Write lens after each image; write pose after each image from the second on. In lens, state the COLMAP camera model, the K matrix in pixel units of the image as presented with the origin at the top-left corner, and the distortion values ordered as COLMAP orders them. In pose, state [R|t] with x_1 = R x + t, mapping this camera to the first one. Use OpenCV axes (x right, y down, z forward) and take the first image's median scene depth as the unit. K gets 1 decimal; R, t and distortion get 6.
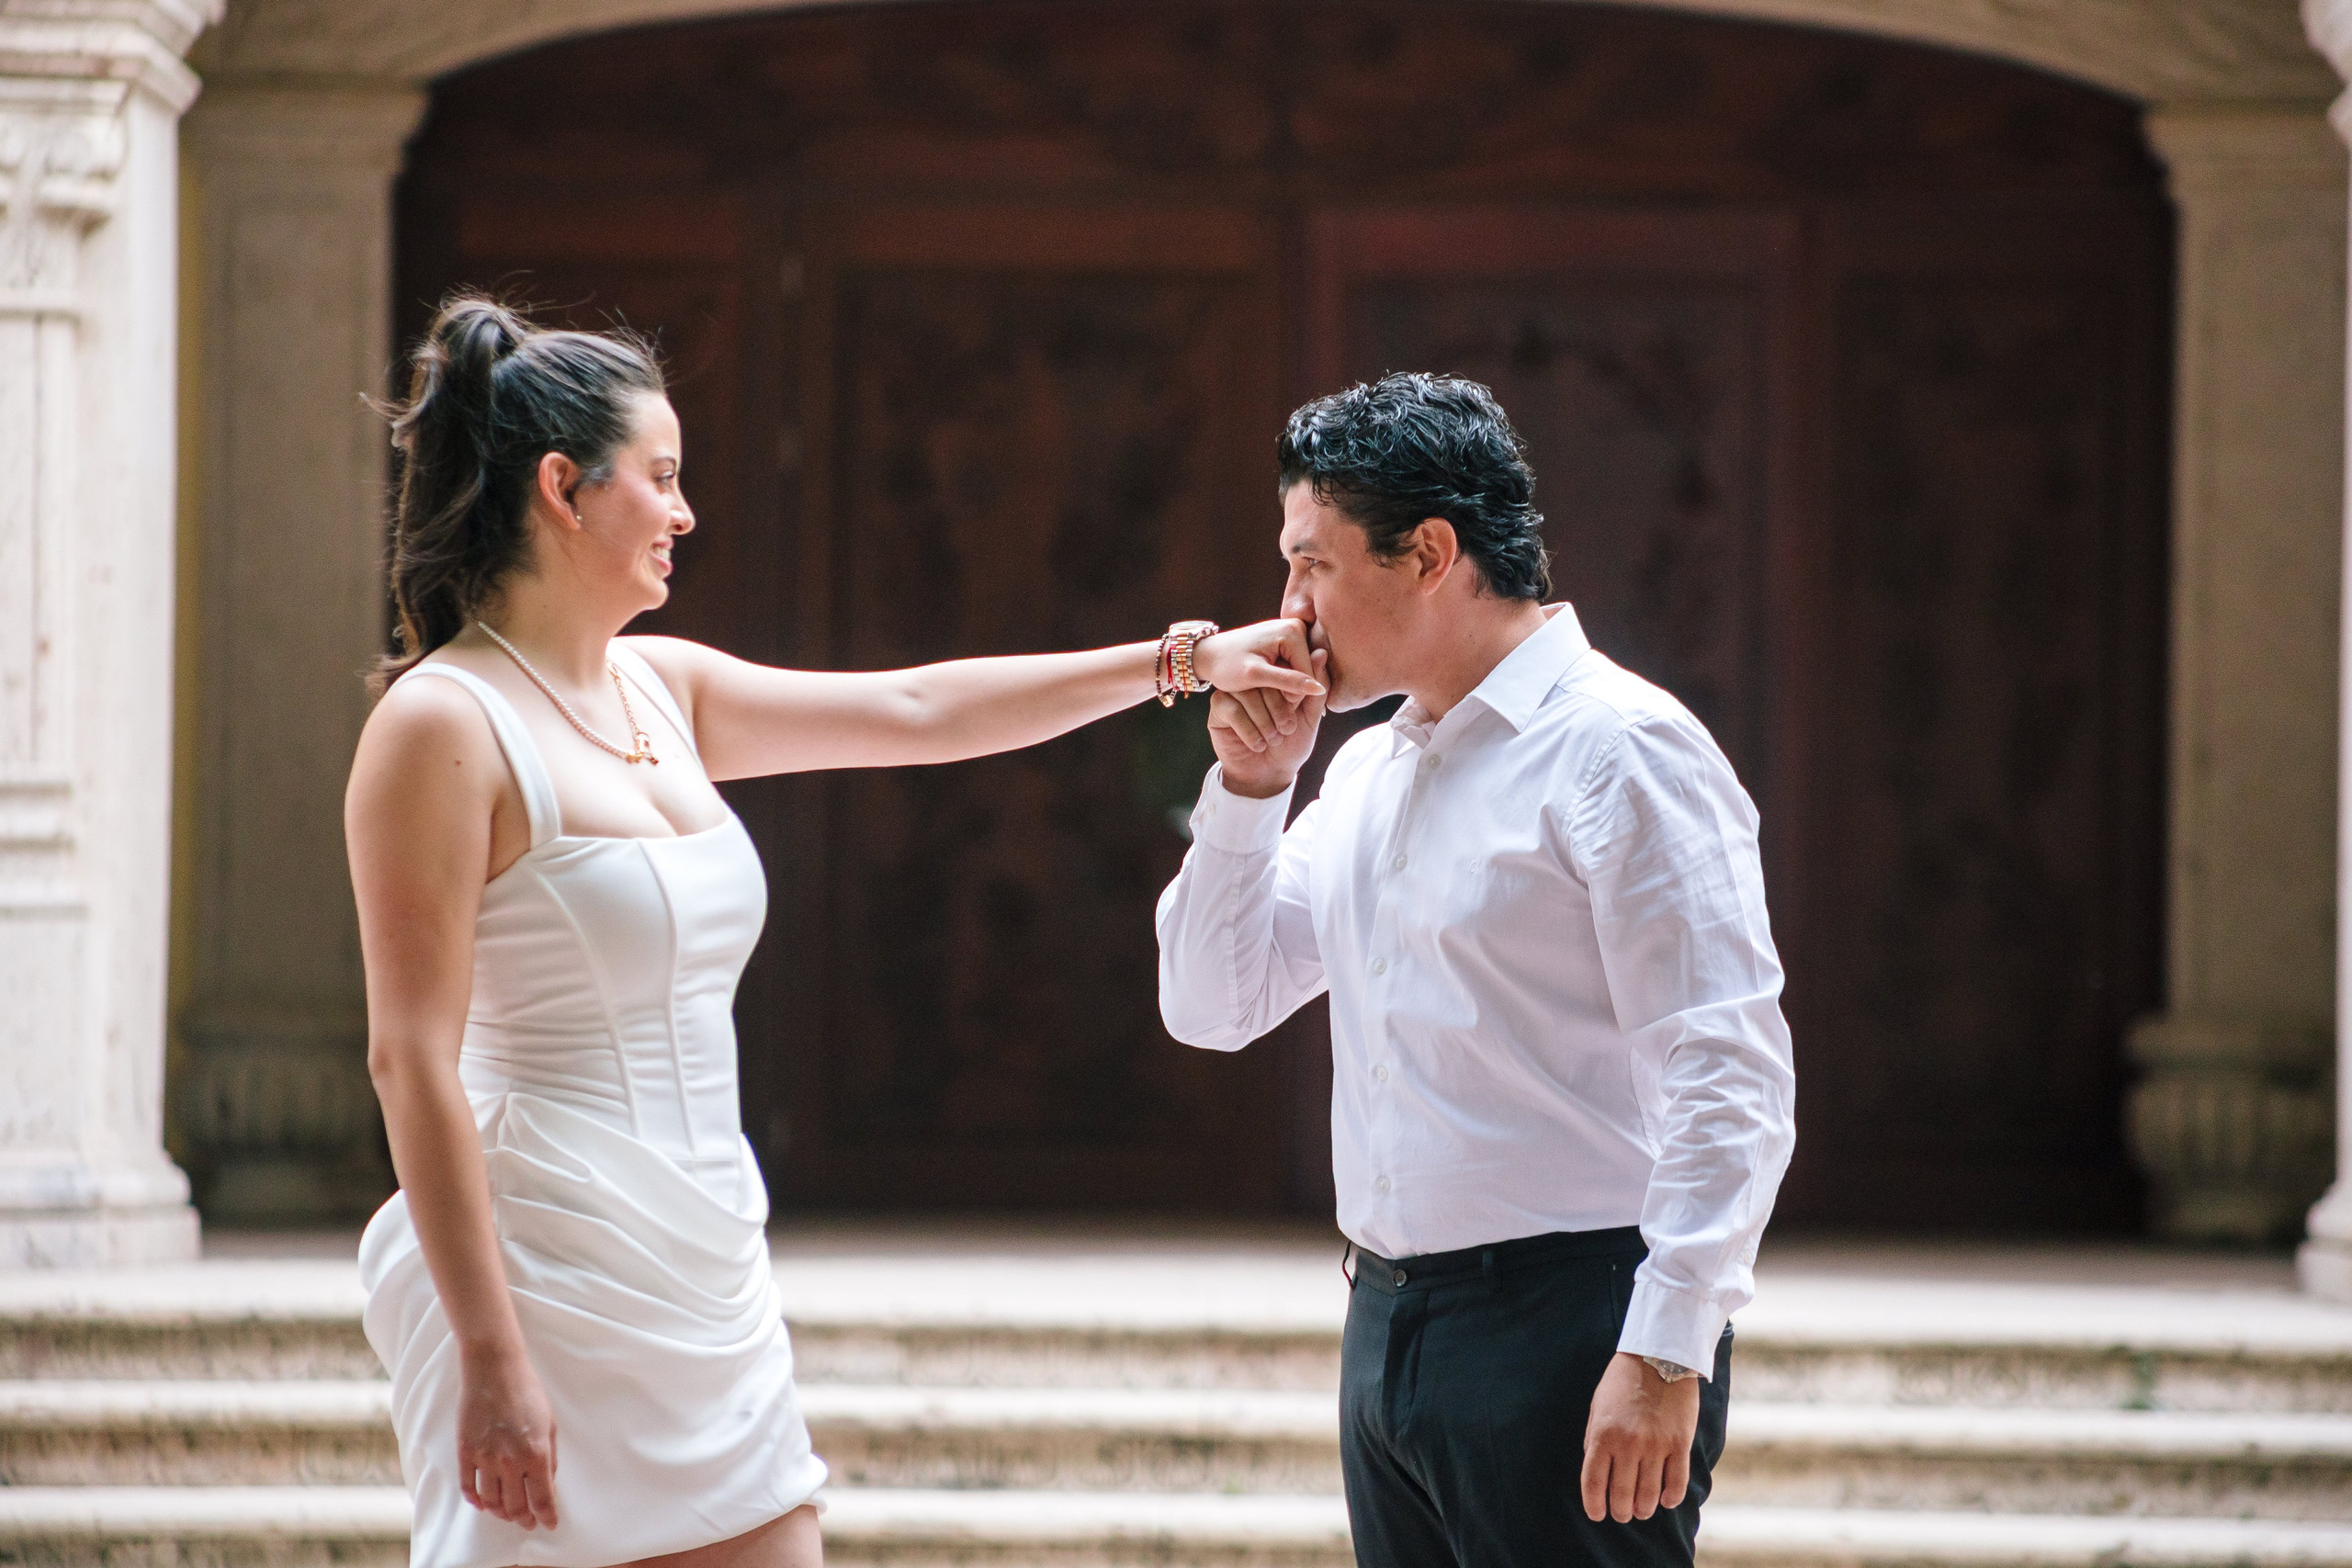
lens RADIAL K [[12717.1, 0, 1180.9], [0, 12717.1, 731.6], [0, 0, 1]] dist [0.335452, 135.263916]
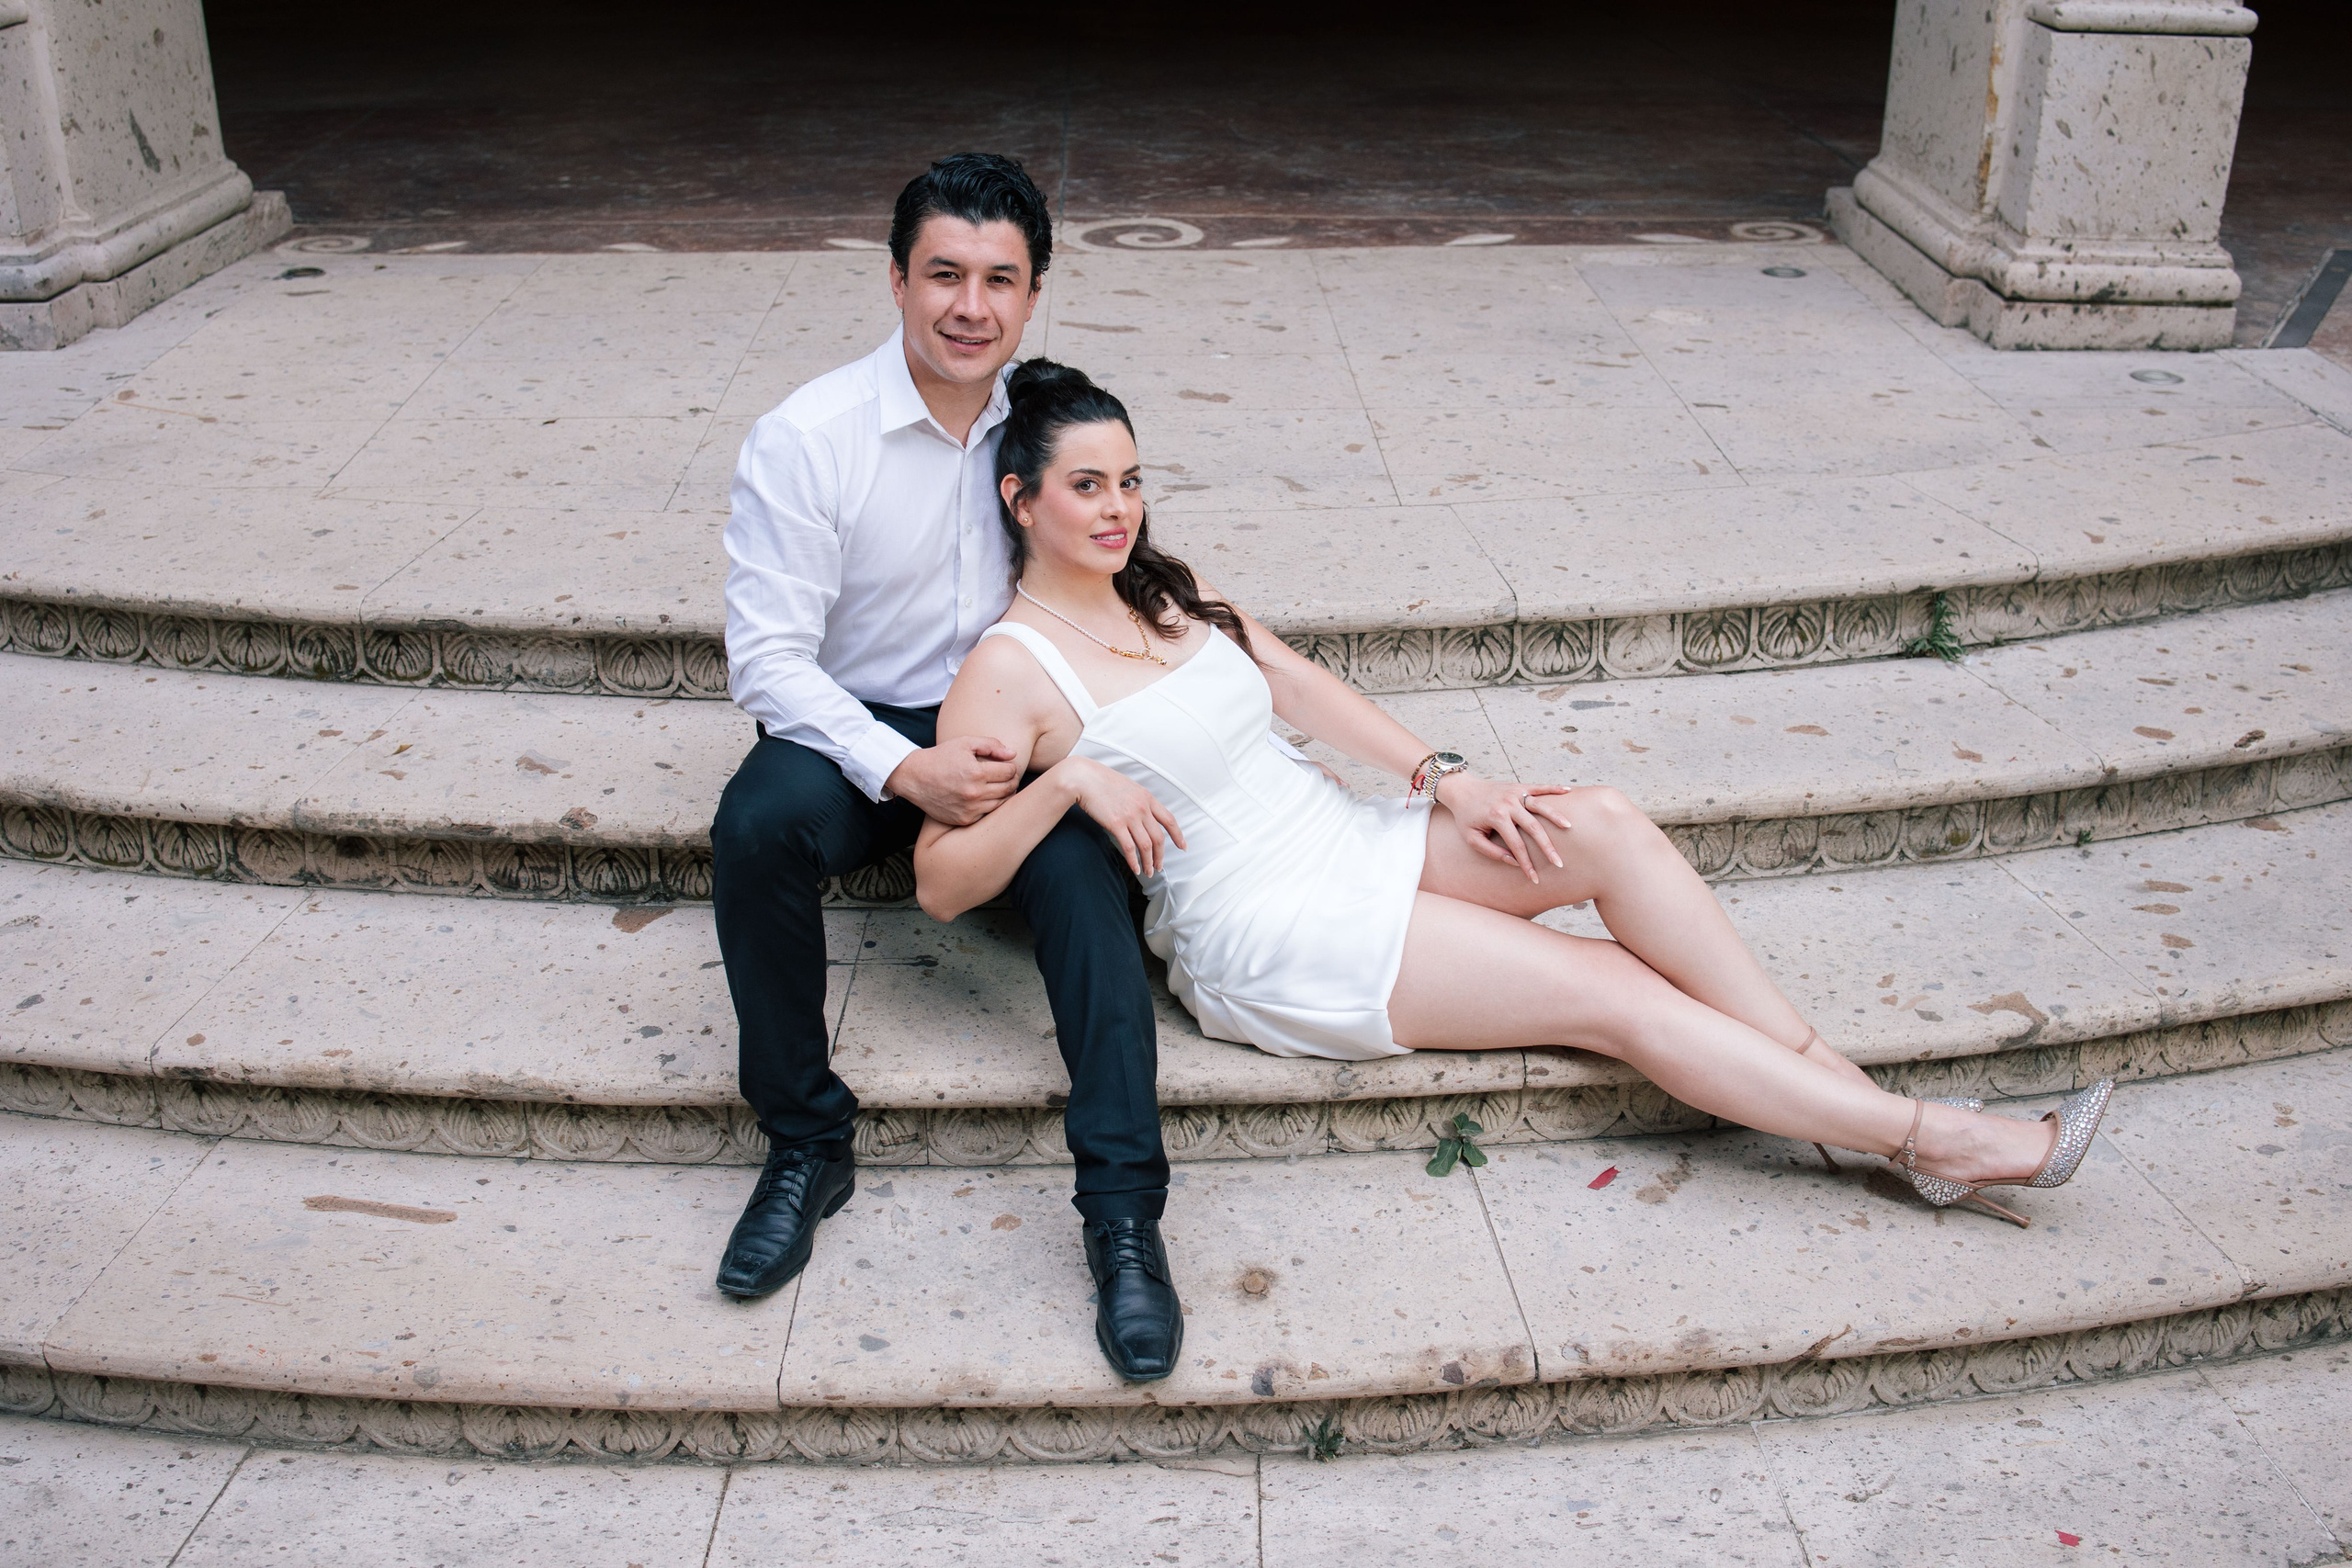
lens RADIAL K [[2393.8, 0, 1176.0], [0, 2393.8, 784.0], [0, 0, 1]] dist [-0.080703, 0.080605]
pose [[0.999831, -0.018370, -0.000408, 0.017926], [0.016699, 0.899164, 0.437293, -0.014746], [-0.007666, -0.437226, 0.899319, 0.787034]]
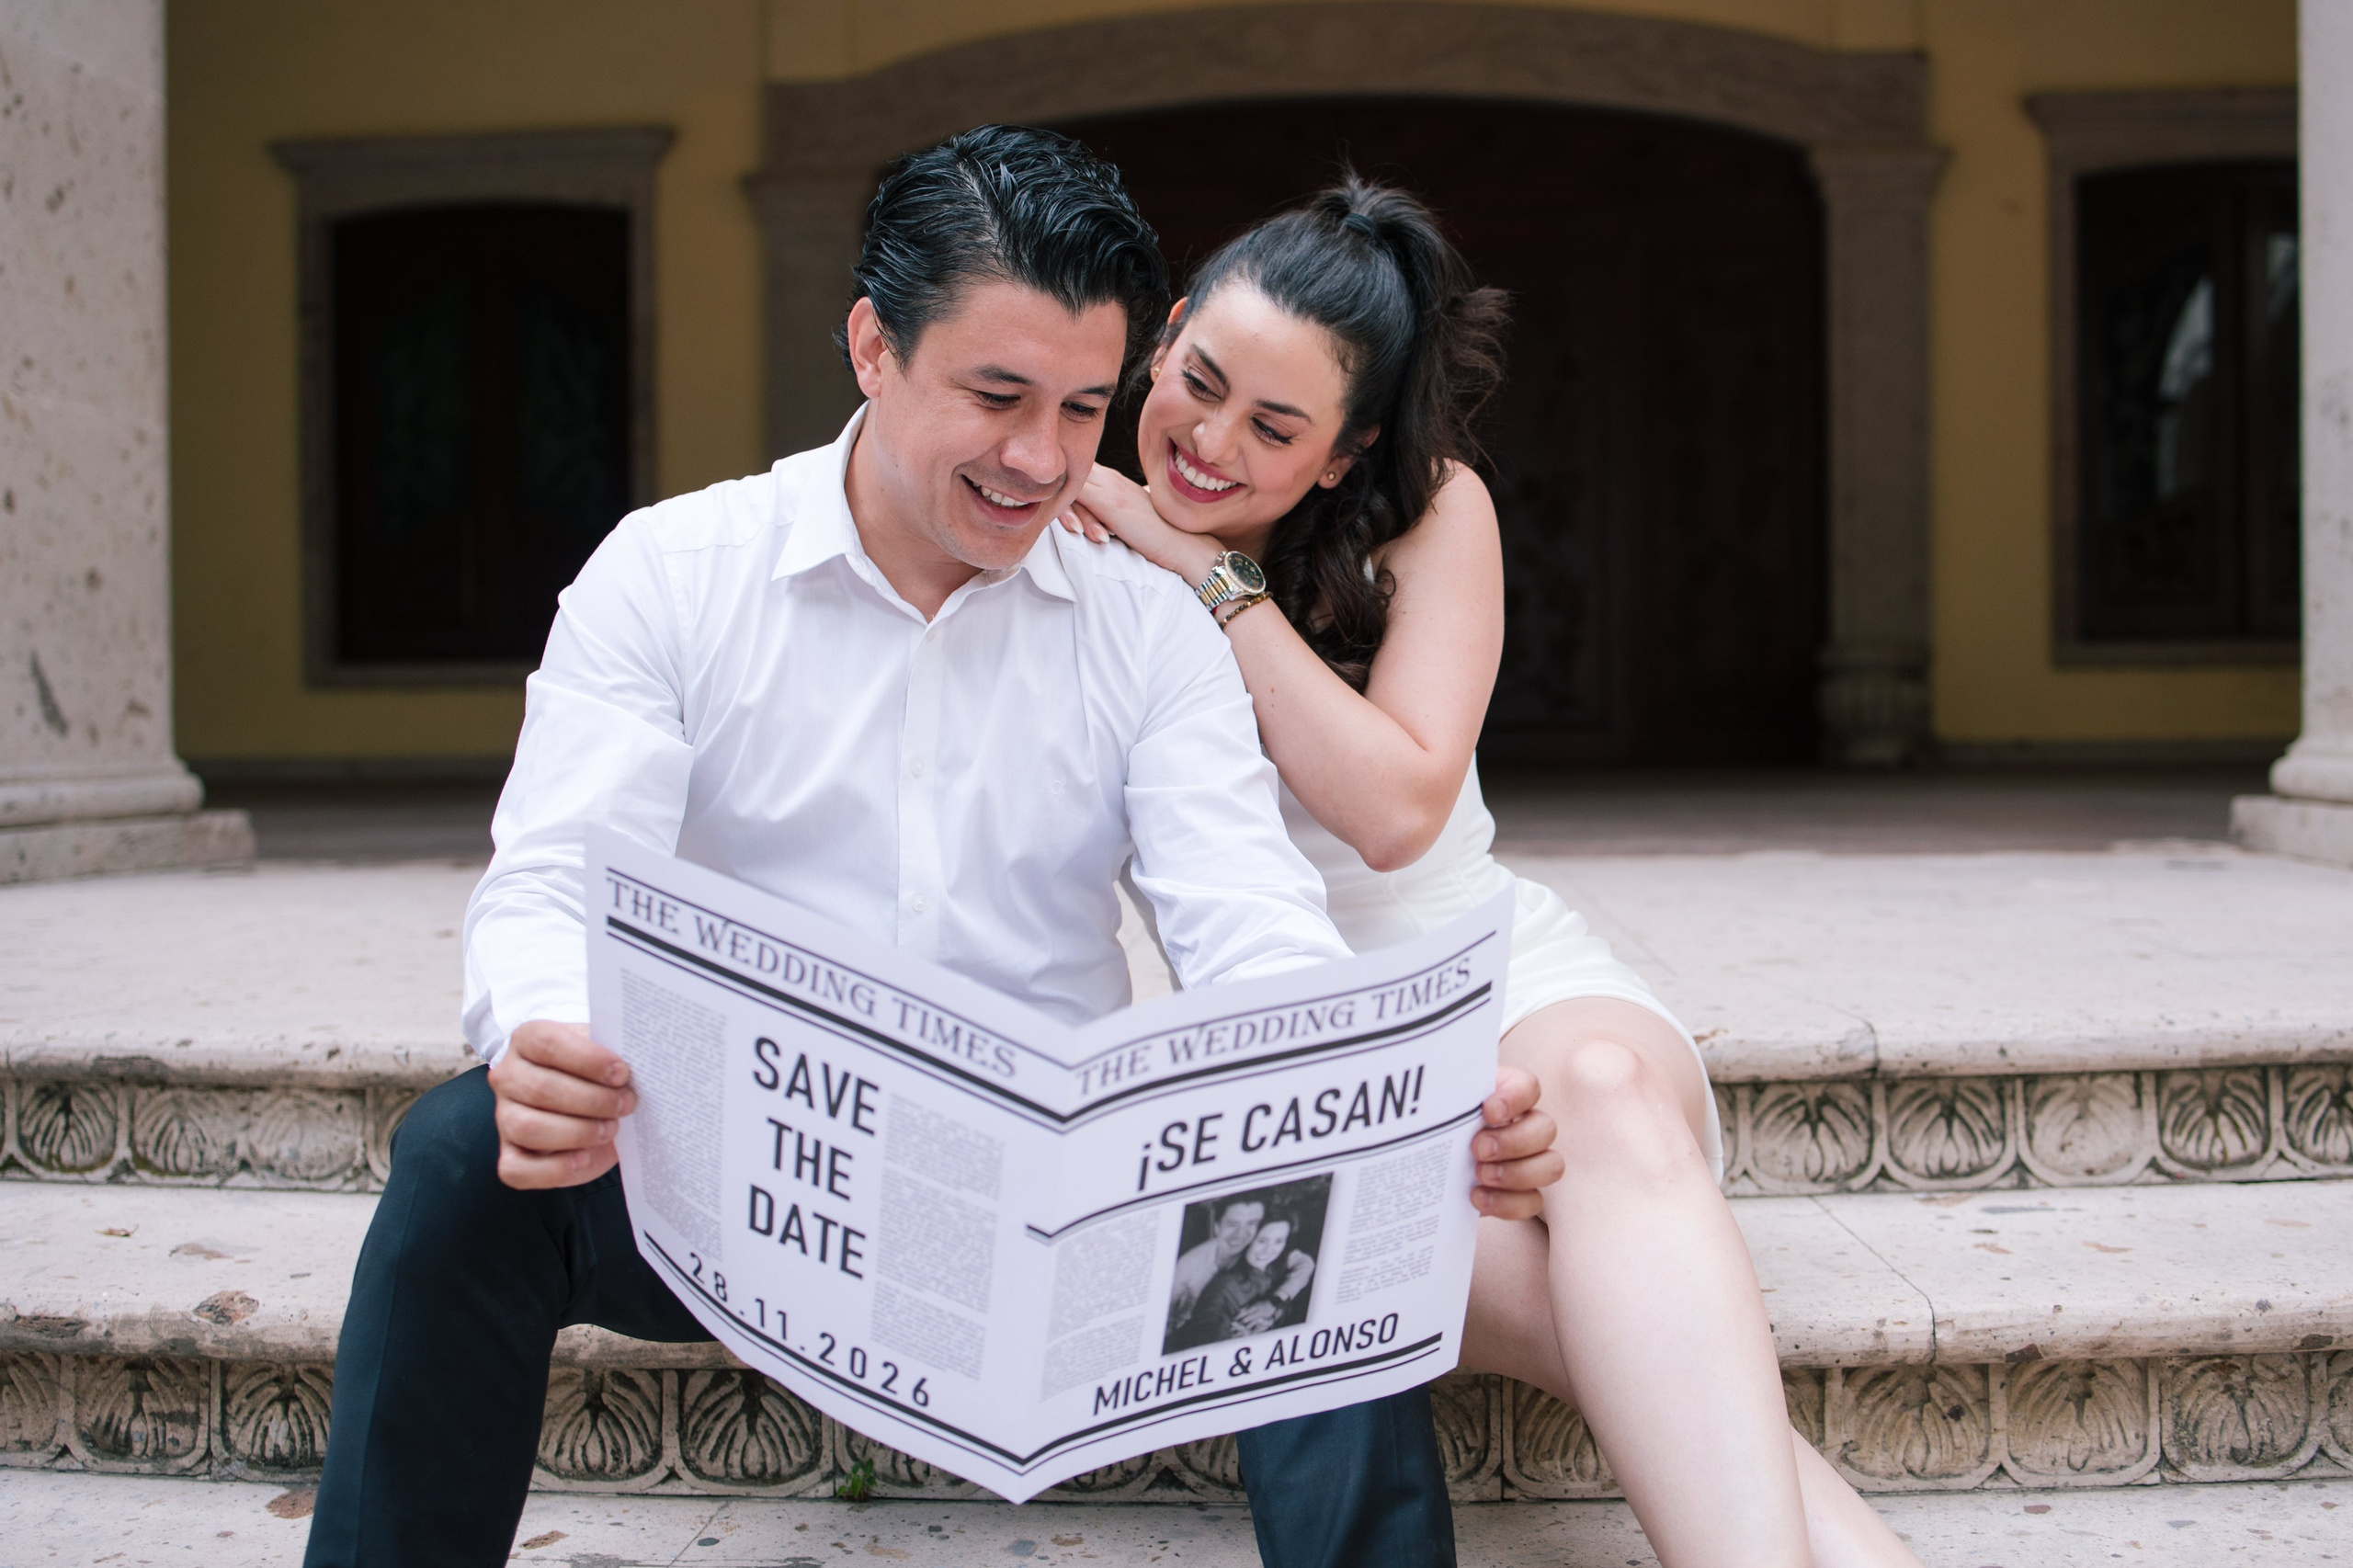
lens RADIAL K [[2621.3, 0, 1249.7], [0, 2621.3, 781.3], [0, 0, 1]] dist [-0.066848, 0.038519]
pose [[0.997814, -0.023597, -0.061721, 0.022467], [0.026783, 0.998323, 0.051315, 0.027164], [0.060407, -0.052856, 0.996773, 0.829704]]
